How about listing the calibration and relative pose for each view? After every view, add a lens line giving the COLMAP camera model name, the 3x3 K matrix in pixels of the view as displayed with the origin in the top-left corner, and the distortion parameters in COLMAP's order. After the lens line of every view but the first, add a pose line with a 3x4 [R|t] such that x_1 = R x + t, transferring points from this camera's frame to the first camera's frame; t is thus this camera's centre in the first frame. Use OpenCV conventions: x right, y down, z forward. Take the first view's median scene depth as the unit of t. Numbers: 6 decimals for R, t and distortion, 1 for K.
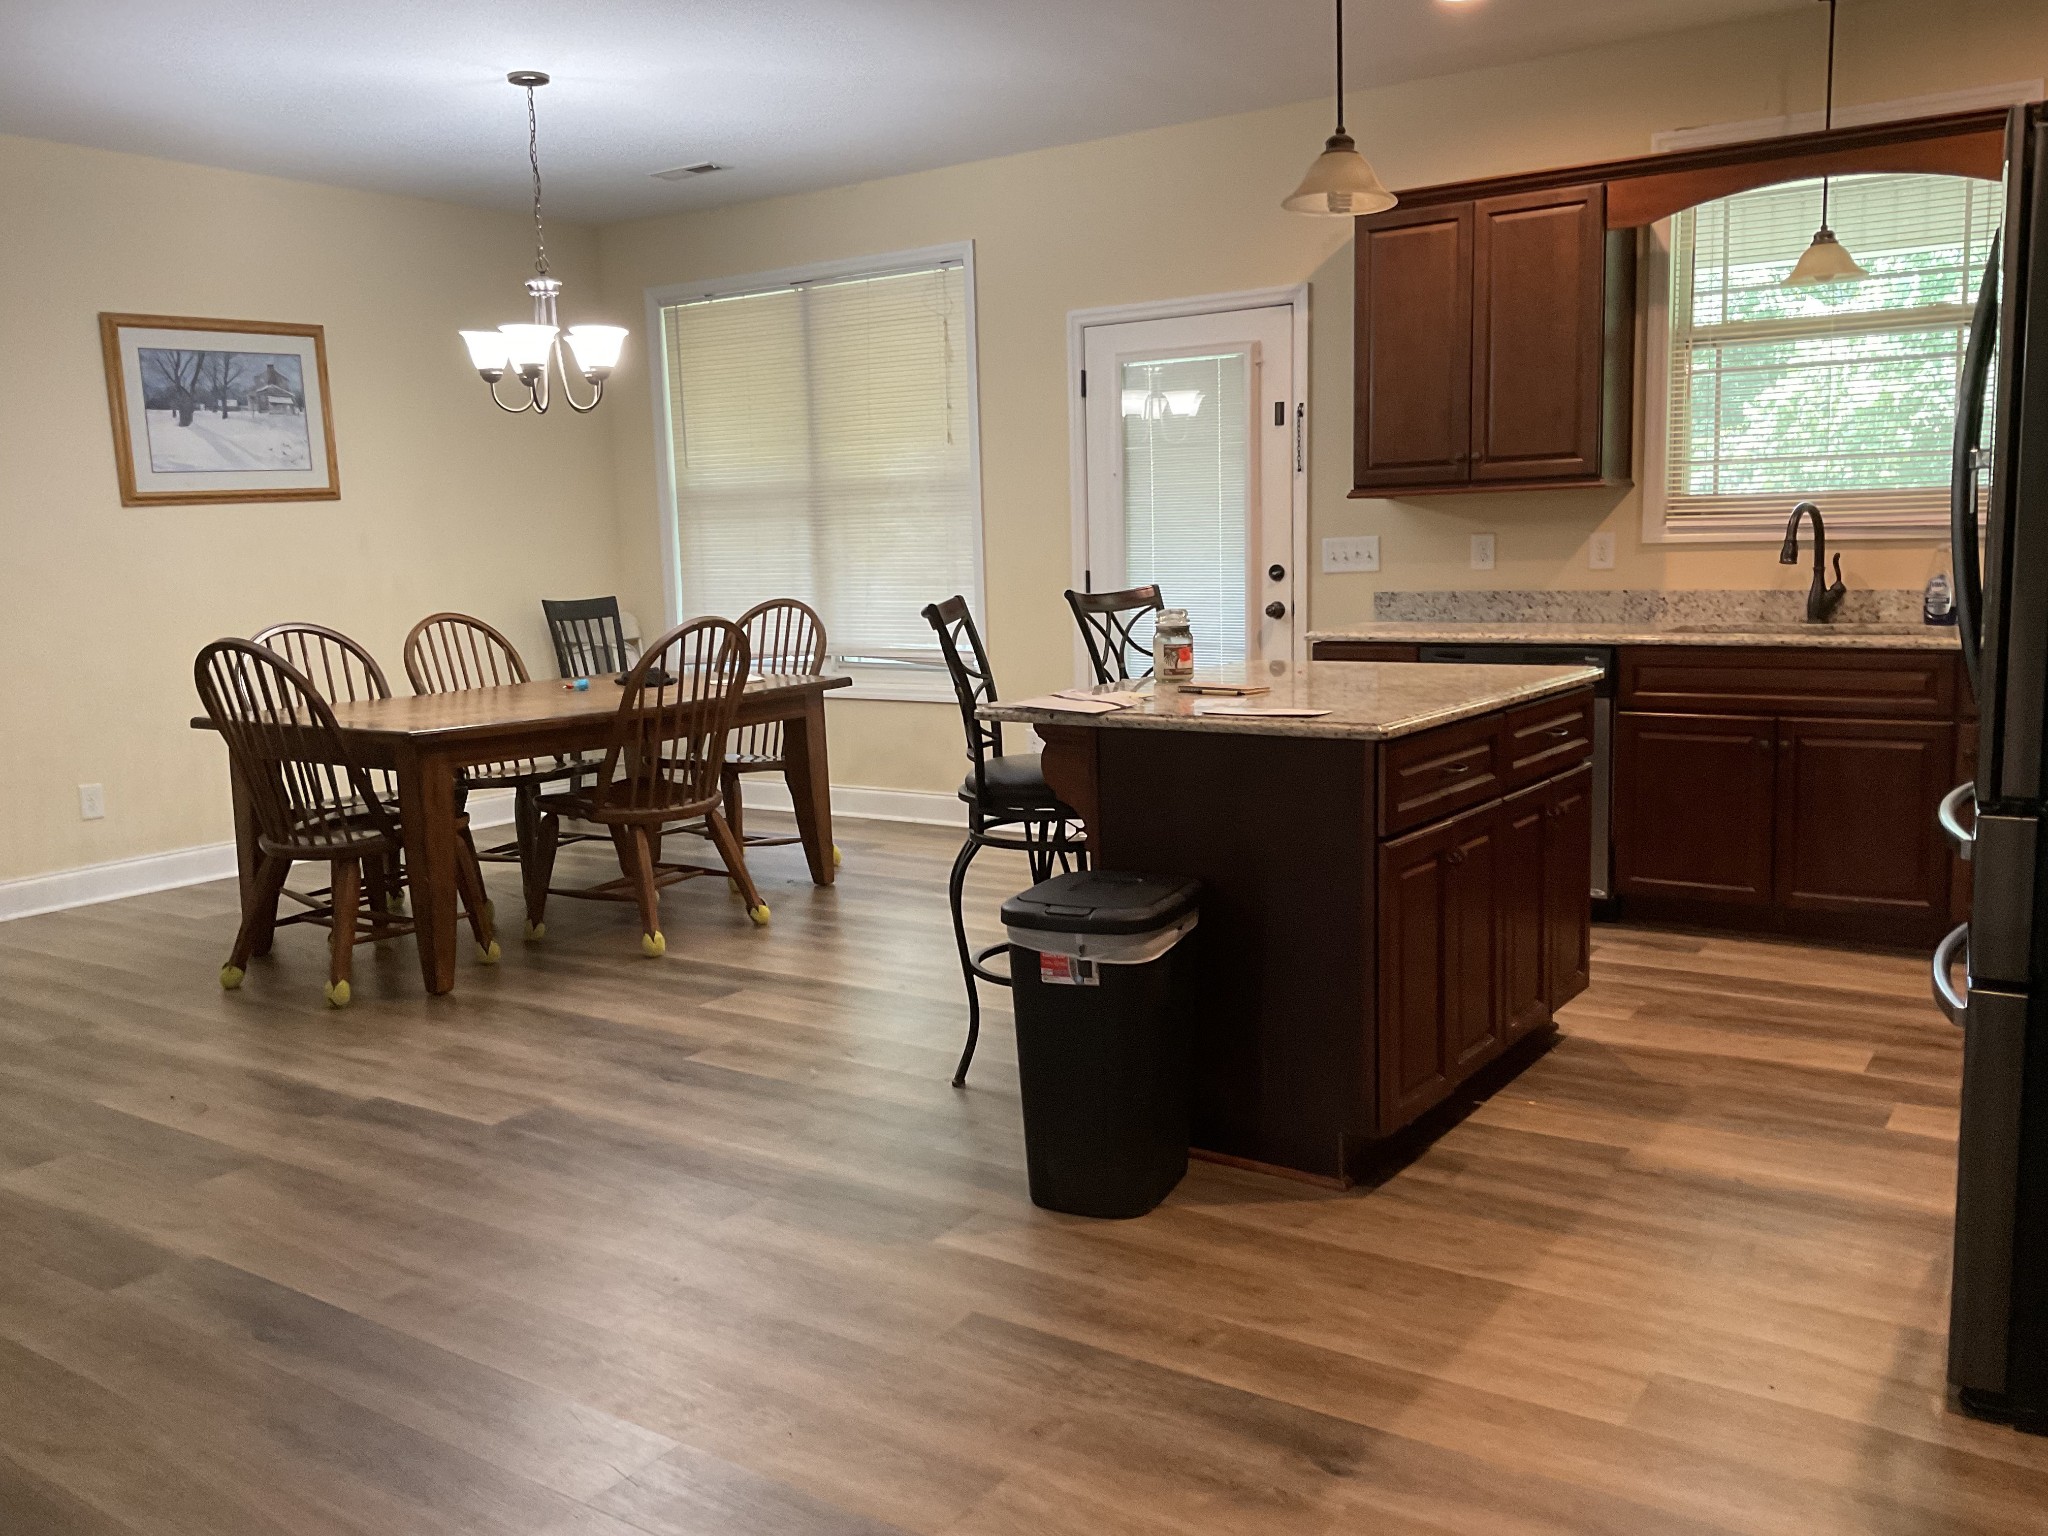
lens RADIAL K [[1670.7, 0, 1038.8], [0, 1670.7, 771.5], [0, 0, 1]] dist [0.146832, -0.301901]
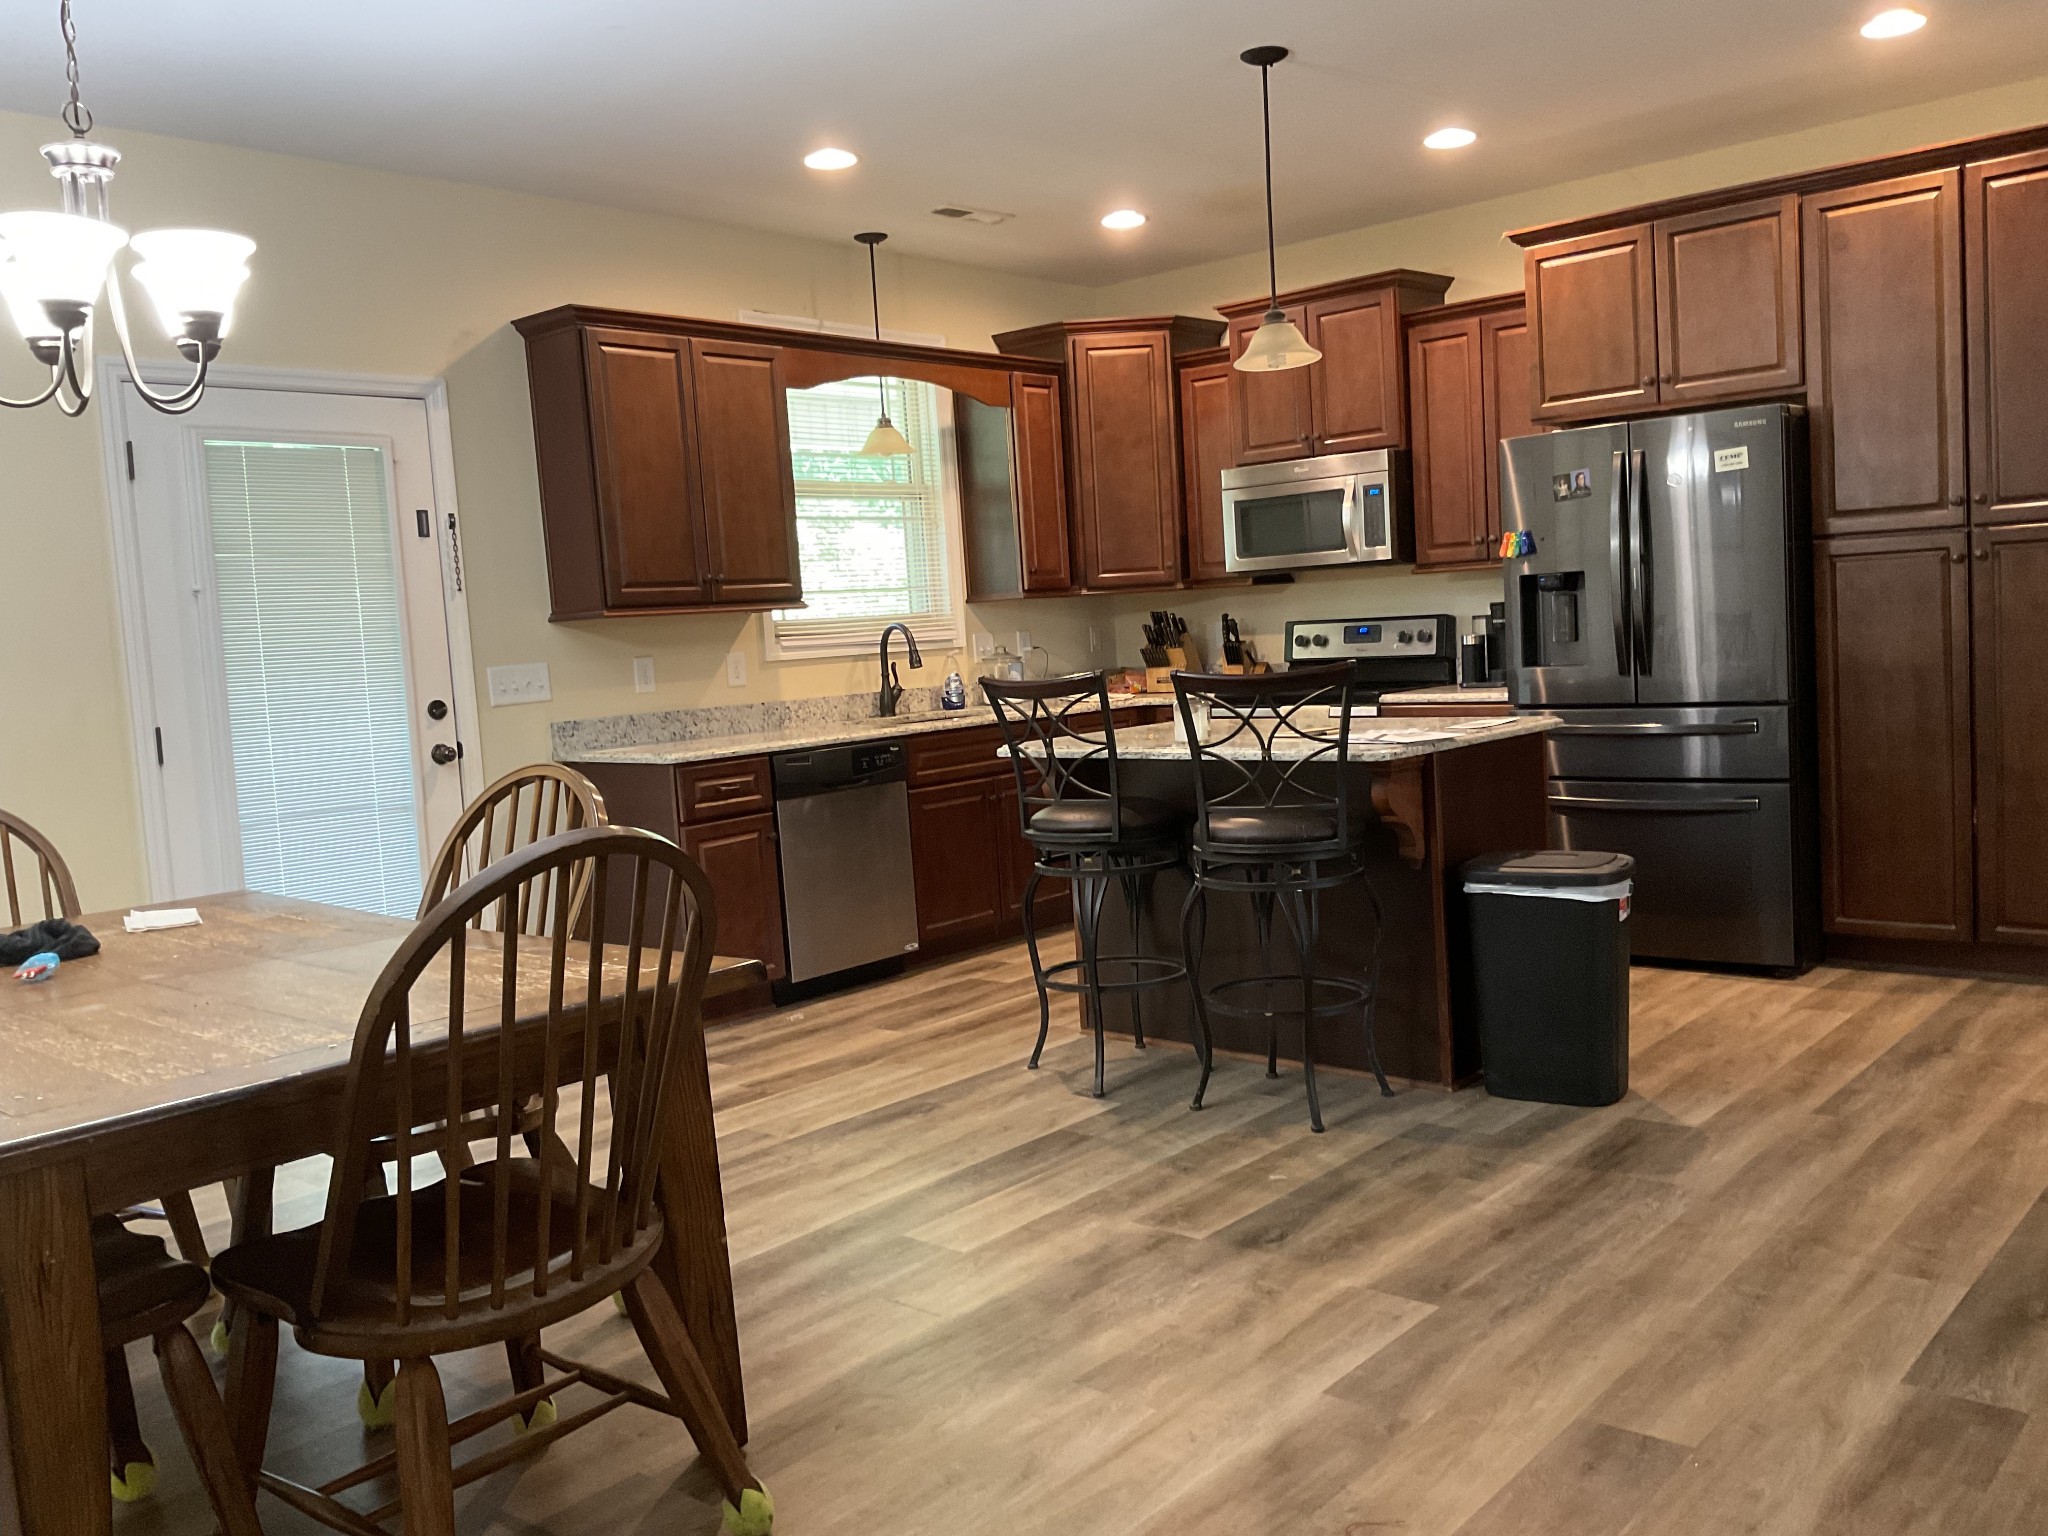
lens RADIAL K [[1670.7, 0, 1038.8], [0, 1670.7, 771.5], [0, 0, 1]] dist [0.146832, -0.301901]
pose [[0.131233, -0.070144, 0.988867, -0.722831], [0.199753, 0.978905, 0.042928, -0.071659], [-0.971018, 0.191896, 0.142476, 0.657126]]
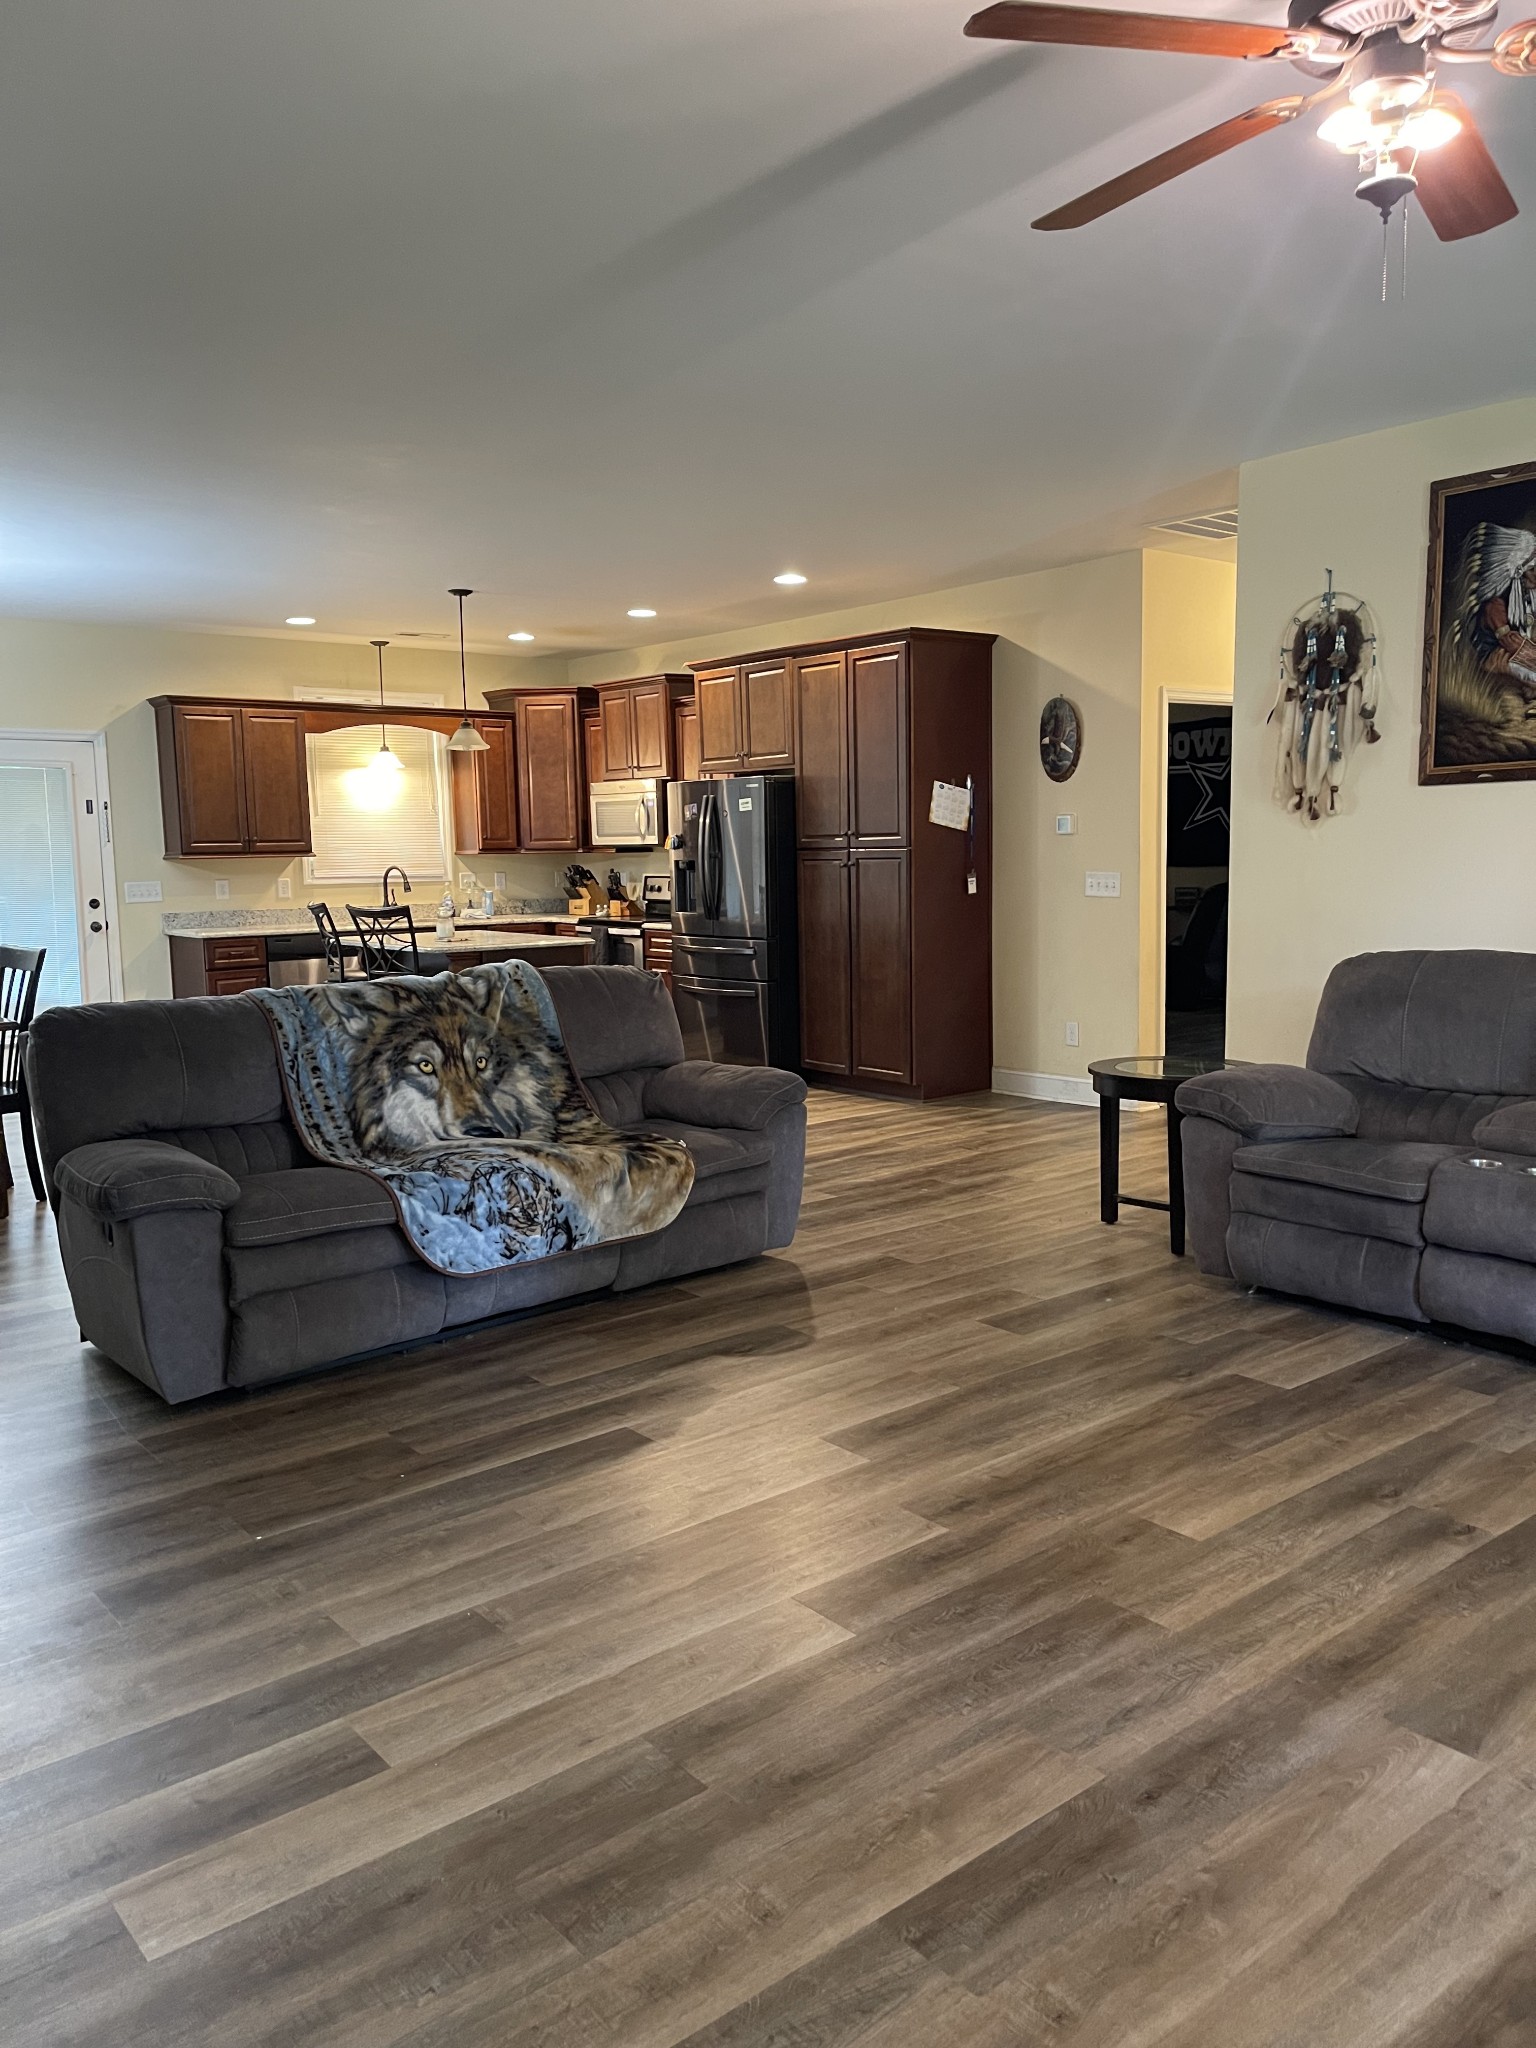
lens RADIAL K [[1534.7, 0, 769.7], [0, 1534.7, 1035.9], [0, 0, 1]] dist [0.053672, -0.050020]
pose [[0.285630, -0.096225, 0.953497, -1.218638], [0.147033, 0.987567, 0.055618, 0.021864], [-0.946993, 0.124310, 0.296227, -0.044275]]
